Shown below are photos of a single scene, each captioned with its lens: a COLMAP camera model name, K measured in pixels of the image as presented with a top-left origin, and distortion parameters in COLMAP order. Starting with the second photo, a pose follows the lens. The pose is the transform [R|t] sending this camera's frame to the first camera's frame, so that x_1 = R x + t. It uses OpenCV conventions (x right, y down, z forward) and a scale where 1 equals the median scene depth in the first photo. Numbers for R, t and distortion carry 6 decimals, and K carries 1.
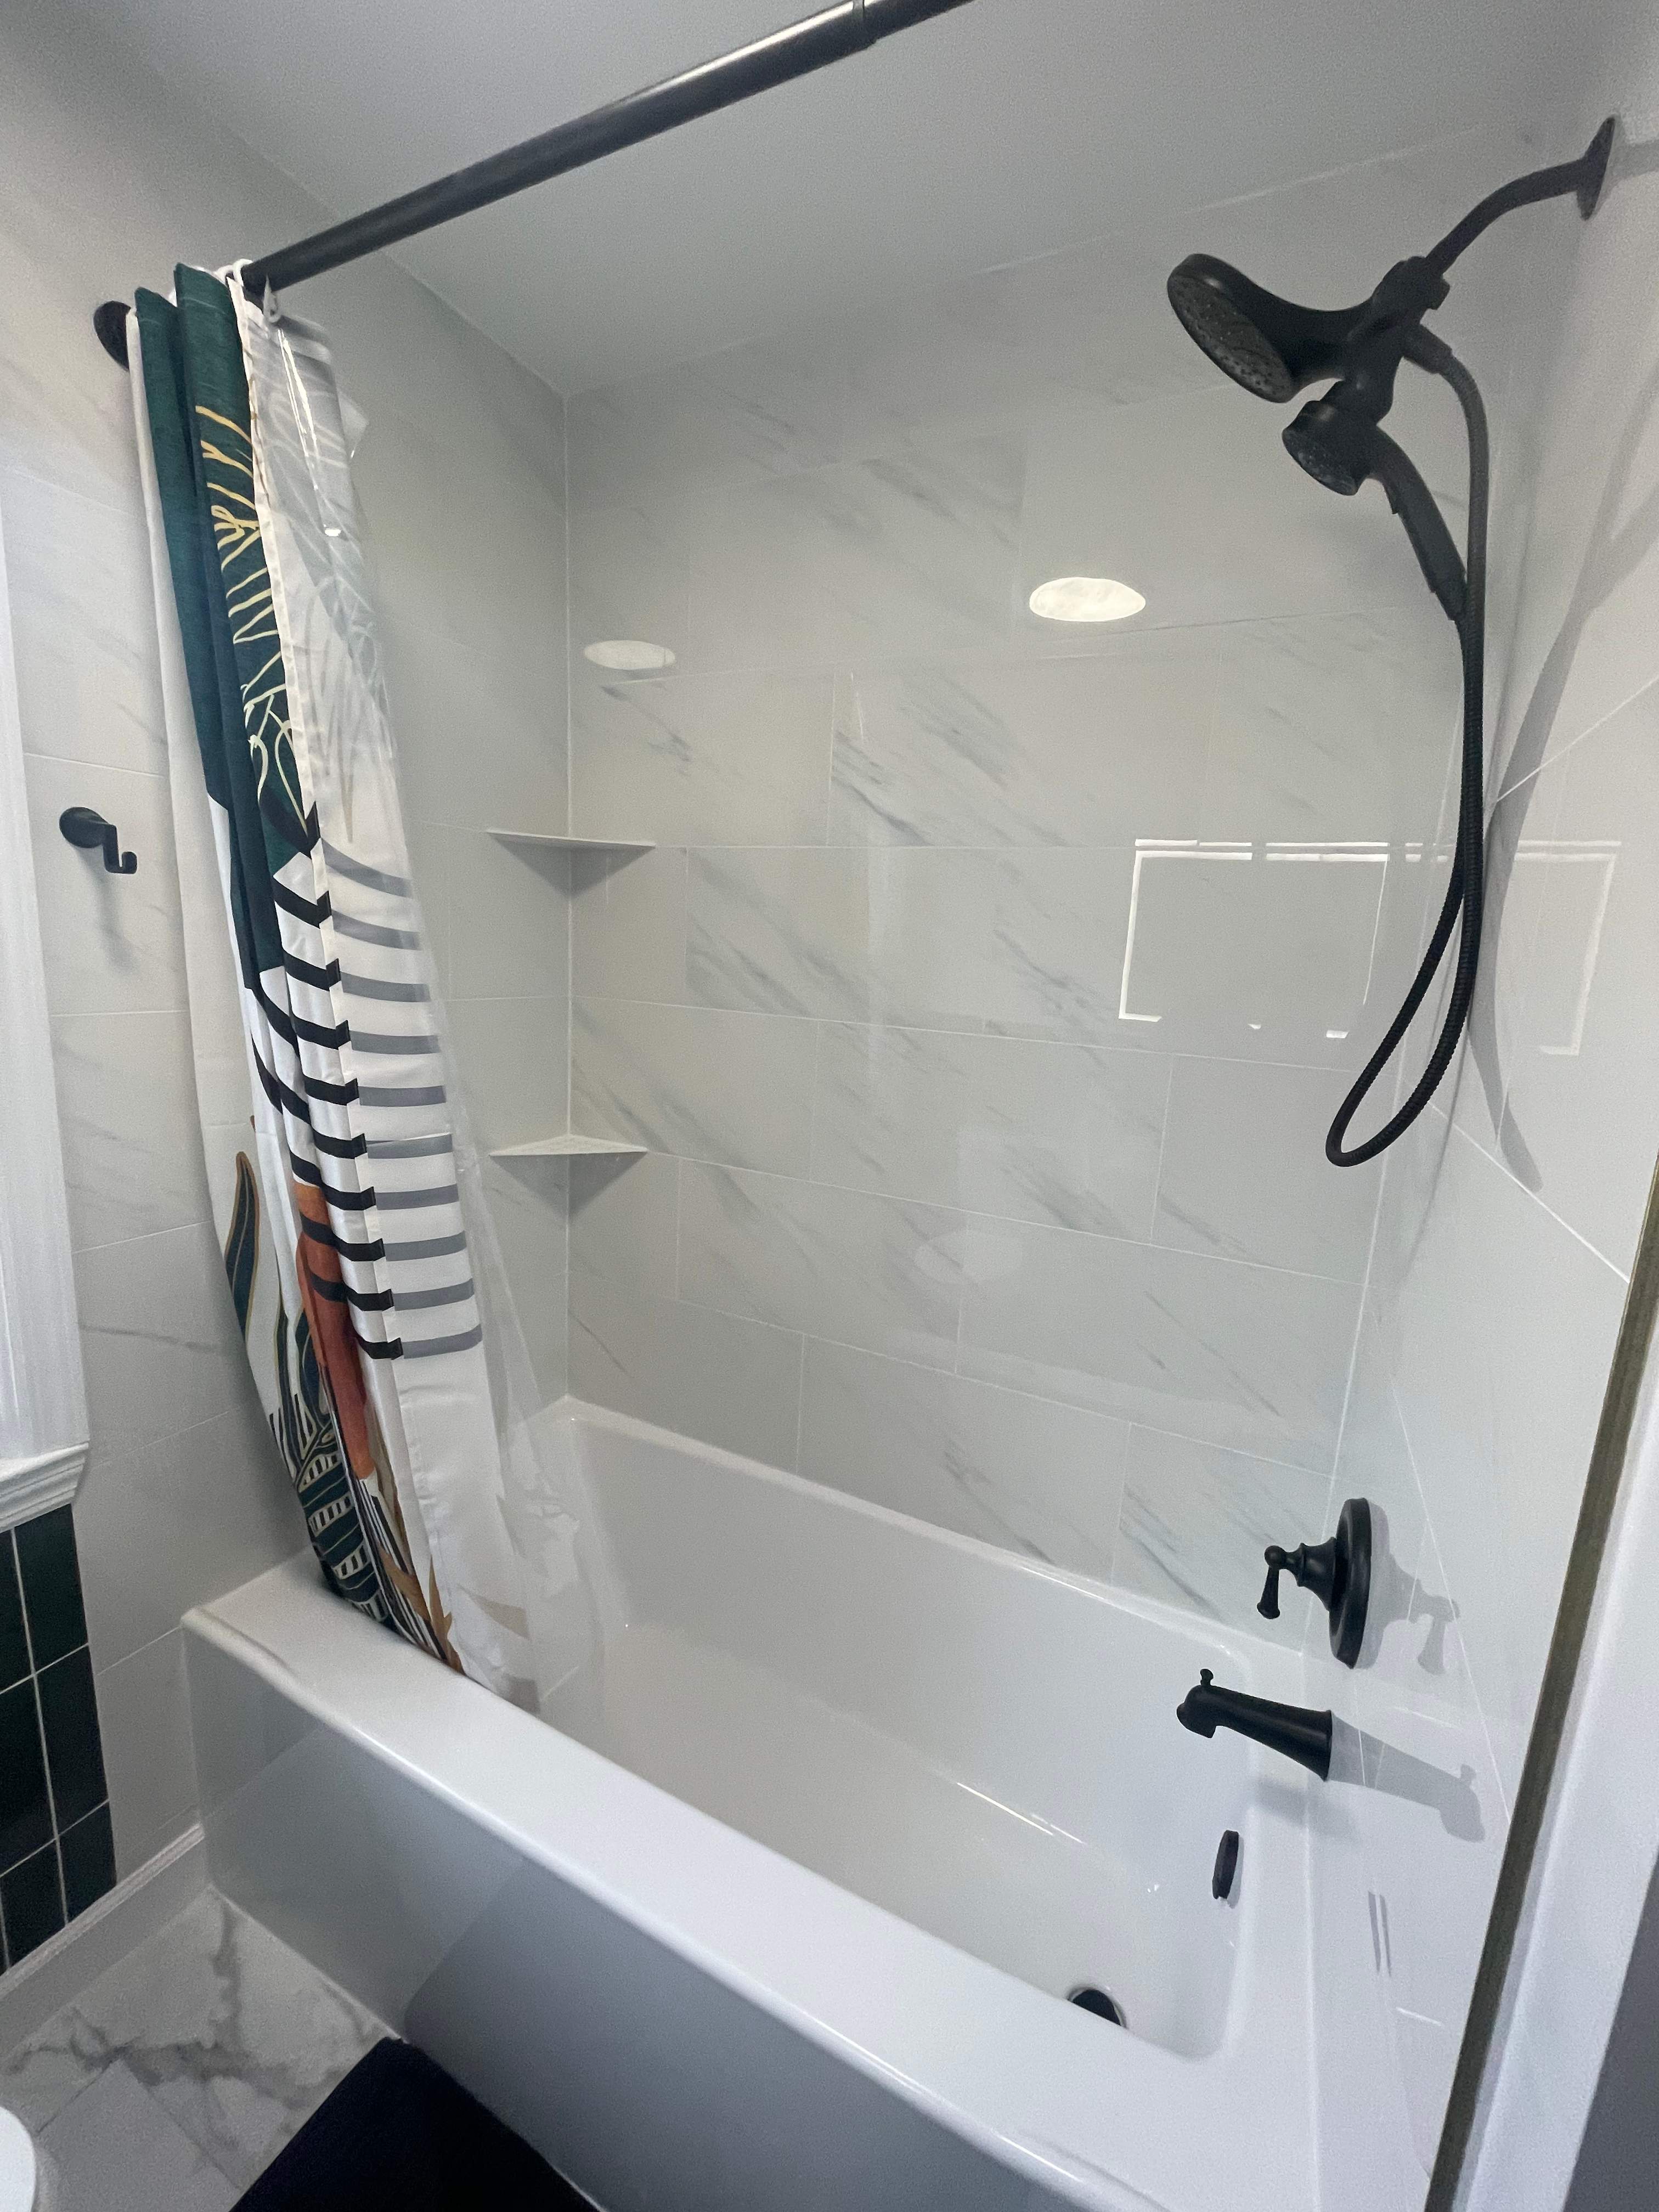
lens RADIAL K [[892.7, 0, 840.7], [0, 892.7, 1105.6], [0, 0, 1]] dist [-0.003138, -0.000386]
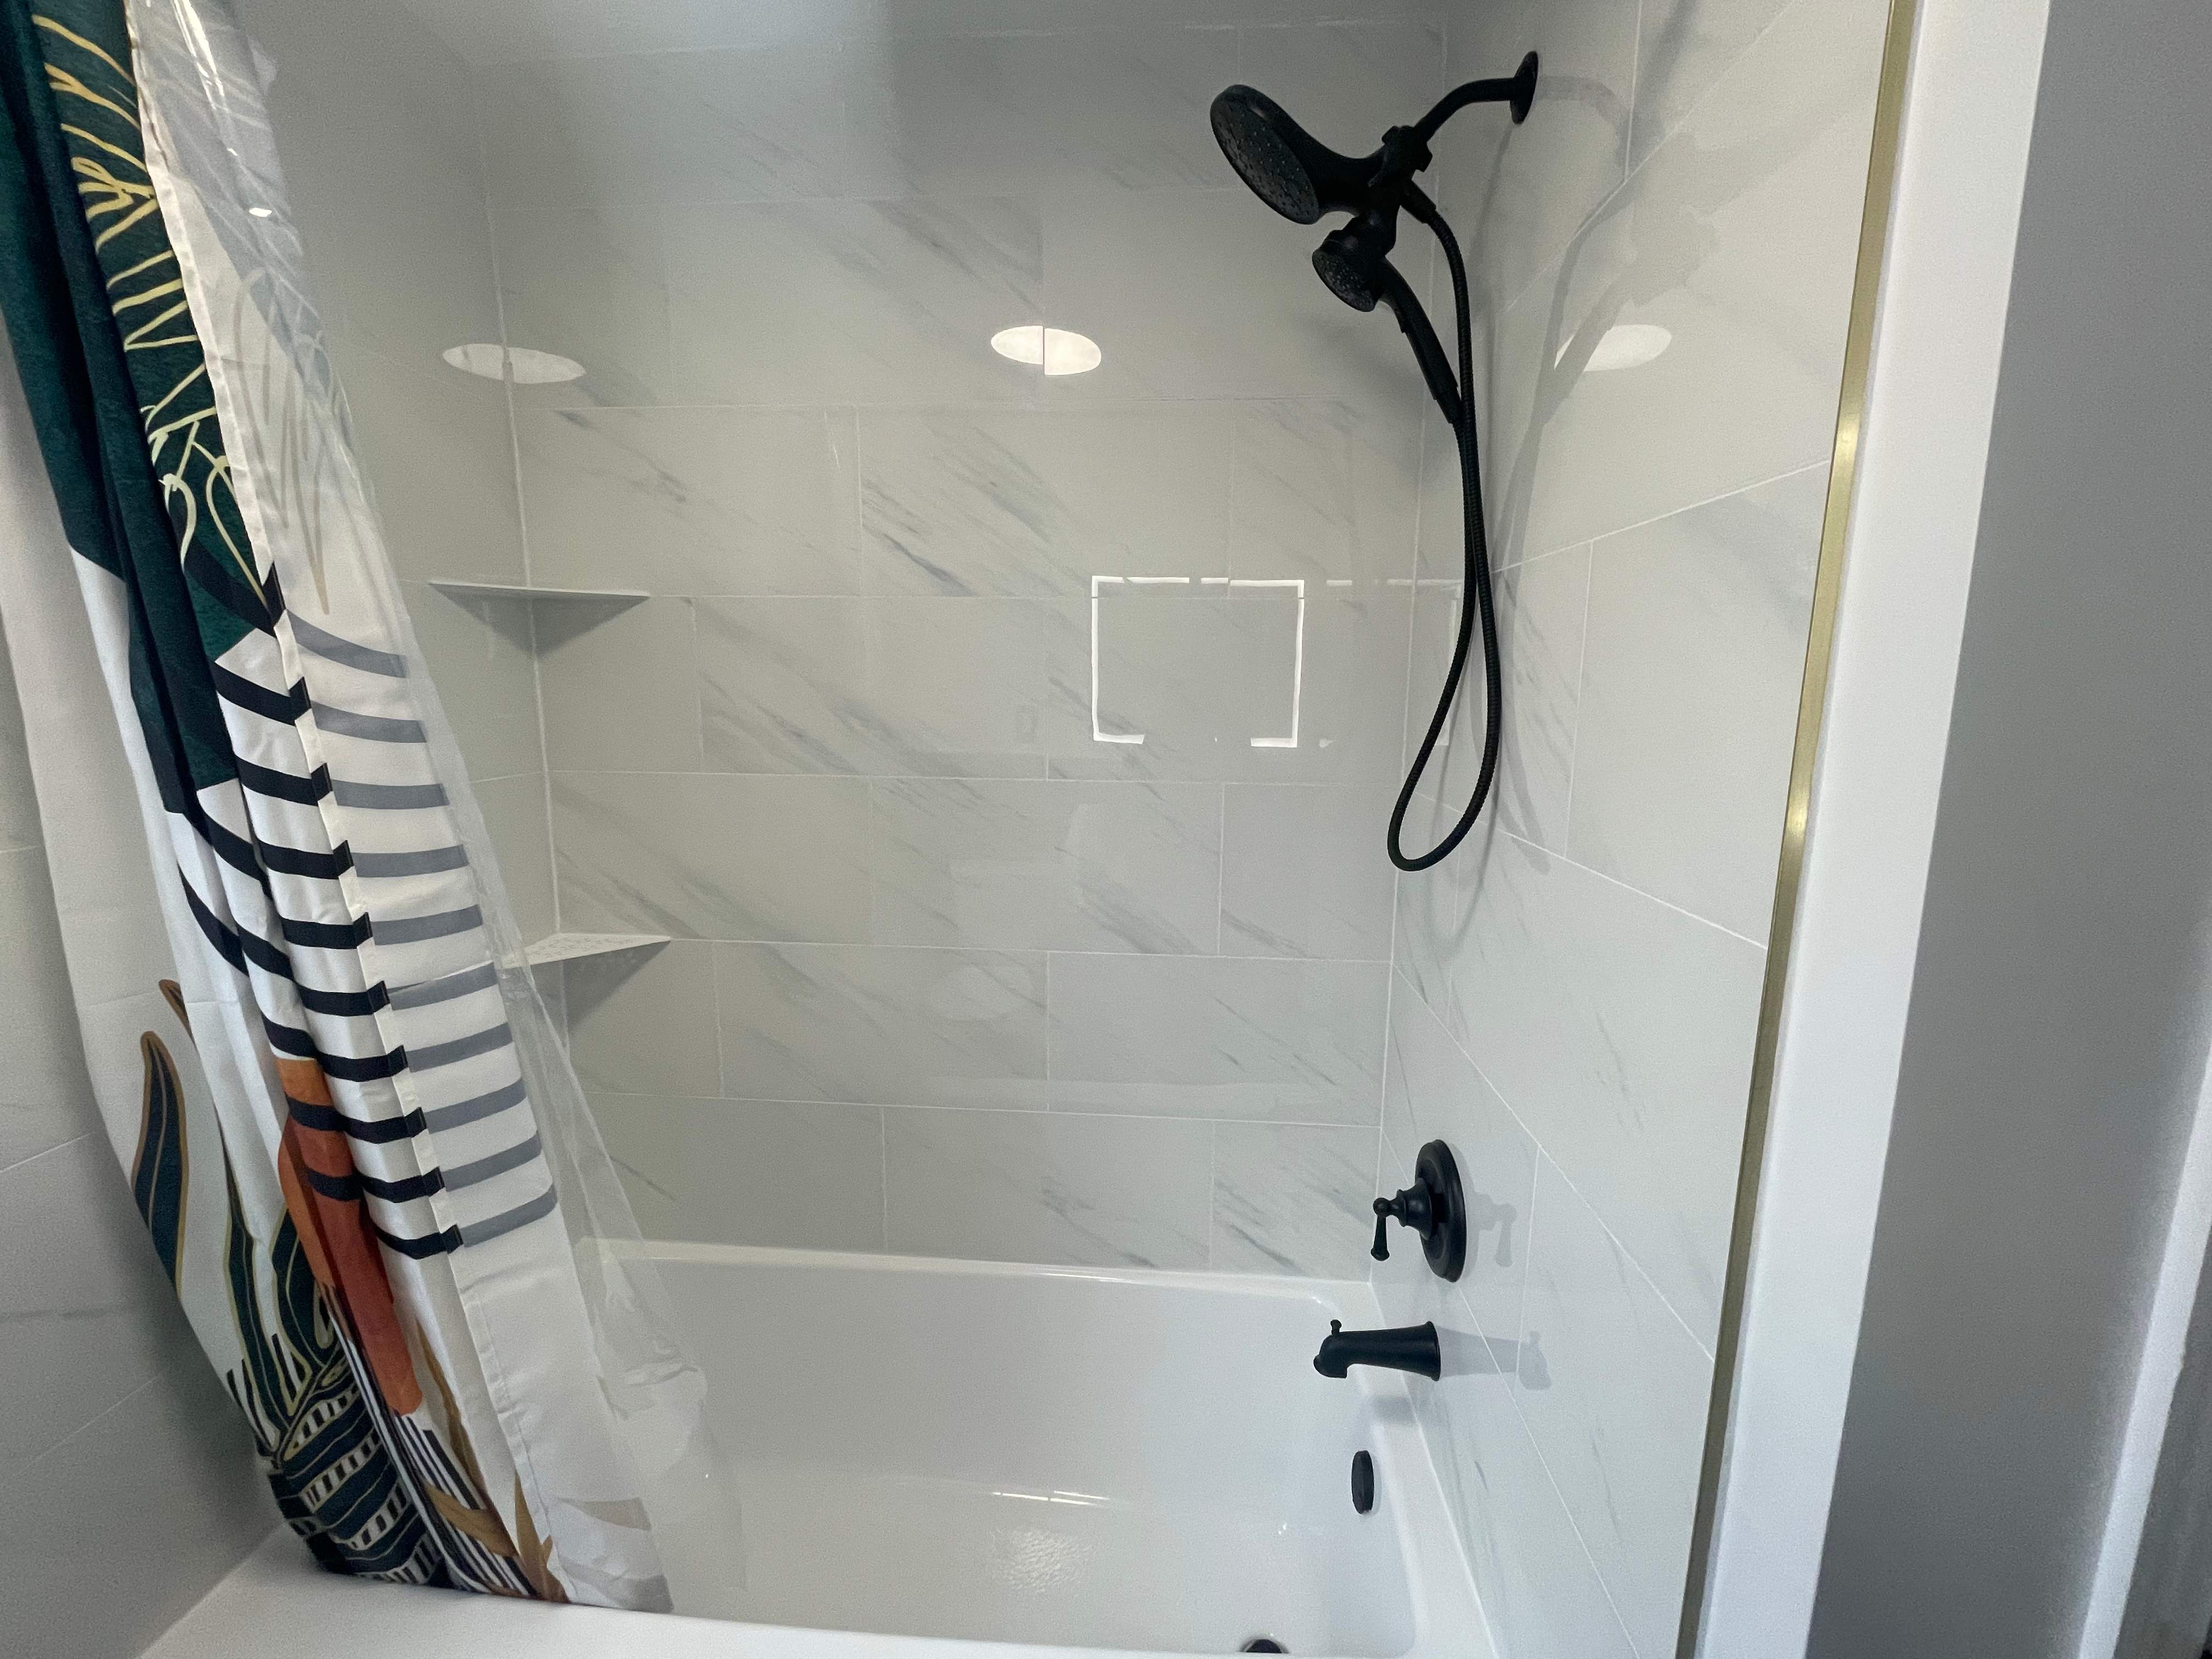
lens RADIAL K [[892.7, 0, 1105.3], [0, 892.7, 824.6], [0, 0, 1]] dist [-0.003138, -0.000386]
pose [[0.923147, -0.105355, 0.369730, -0.229437], [0.107178, 0.994116, 0.015670, -0.050955], [-0.369205, 0.025162, 0.929007, 0.031865]]
